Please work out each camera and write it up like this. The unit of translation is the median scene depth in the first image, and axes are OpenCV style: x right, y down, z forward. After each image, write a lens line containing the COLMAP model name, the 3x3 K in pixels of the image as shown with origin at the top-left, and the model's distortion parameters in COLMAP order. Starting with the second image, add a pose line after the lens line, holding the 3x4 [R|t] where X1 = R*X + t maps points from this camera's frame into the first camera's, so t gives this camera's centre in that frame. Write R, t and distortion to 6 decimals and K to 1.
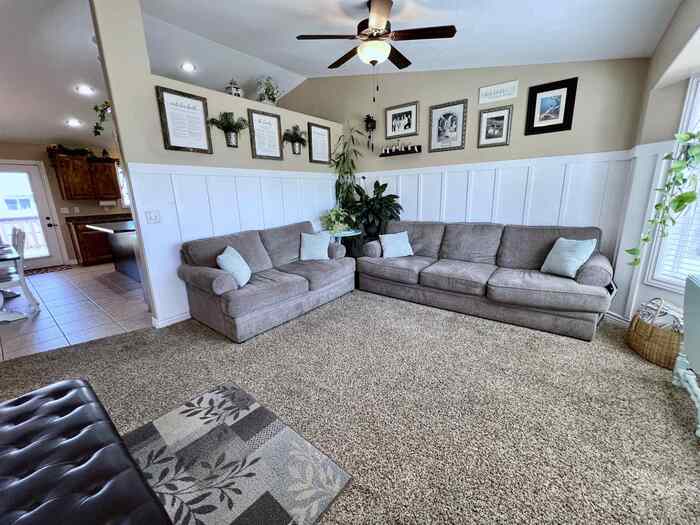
lens RADIAL K [[282.0, 0, 350.2], [0, 282.0, 261.0], [0, 0, 1]] dist [-0.000550, -0.000227]
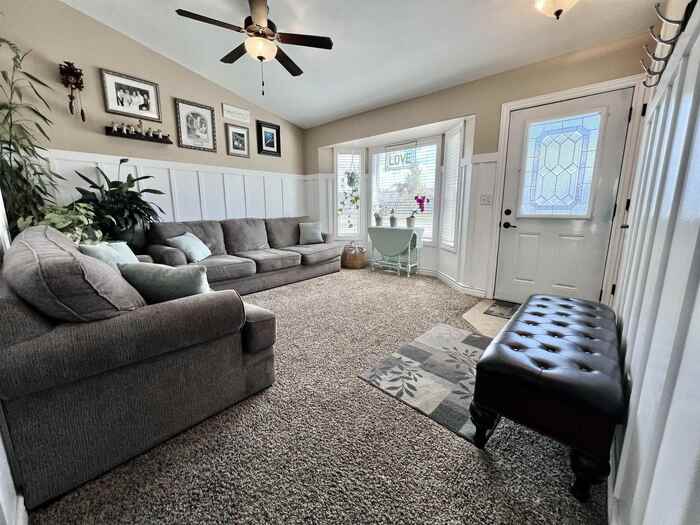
lens RADIAL K [[282.0, 0, 346.9], [0, 282.0, 260.6], [0, 0, 1]] dist [-0.000550, -0.000227]
pose [[0.065045, -0.158602, 0.985198, -0.722293], [0.234694, 0.962026, 0.139377, -0.029992], [-0.969891, 0.222154, 0.099798, 0.509199]]
